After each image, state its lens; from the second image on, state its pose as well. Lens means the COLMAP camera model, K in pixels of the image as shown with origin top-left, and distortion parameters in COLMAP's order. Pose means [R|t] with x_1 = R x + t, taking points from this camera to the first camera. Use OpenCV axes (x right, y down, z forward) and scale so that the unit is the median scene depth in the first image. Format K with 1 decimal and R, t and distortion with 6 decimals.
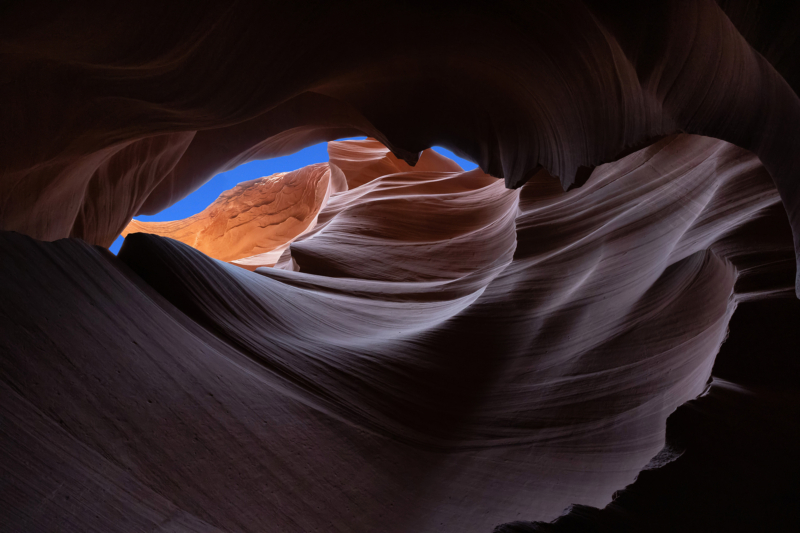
lens RADIAL K [[539.1, 0, 395.2], [0, 539.1, 273.6], [0, 0, 1]] dist [0.021552, -0.004183]
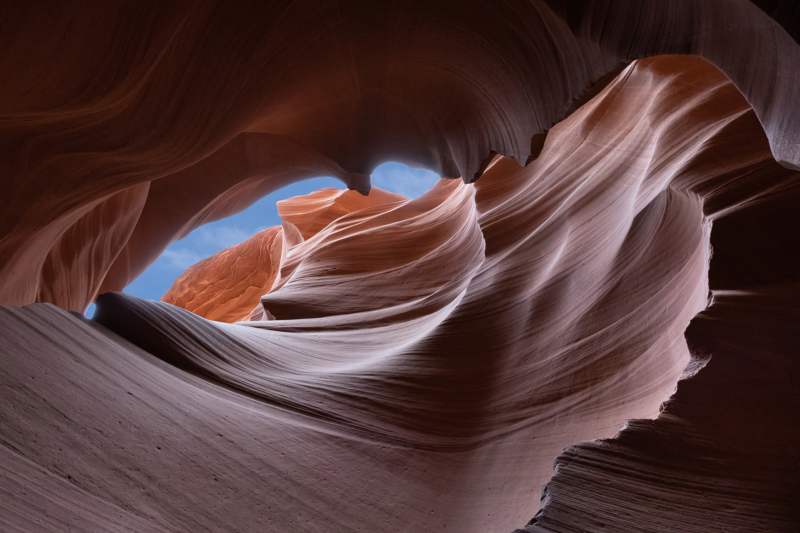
lens RADIAL K [[539.1, 0, 397.5], [0, 539.1, 266.7], [0, 0, 1]] dist [0.021552, -0.004183]
pose [[0.973199, -0.209809, 0.094142, -0.058362], [0.219655, 0.969304, -0.110458, 0.093573], [-0.068077, 0.128177, 0.989412, 0.014239]]
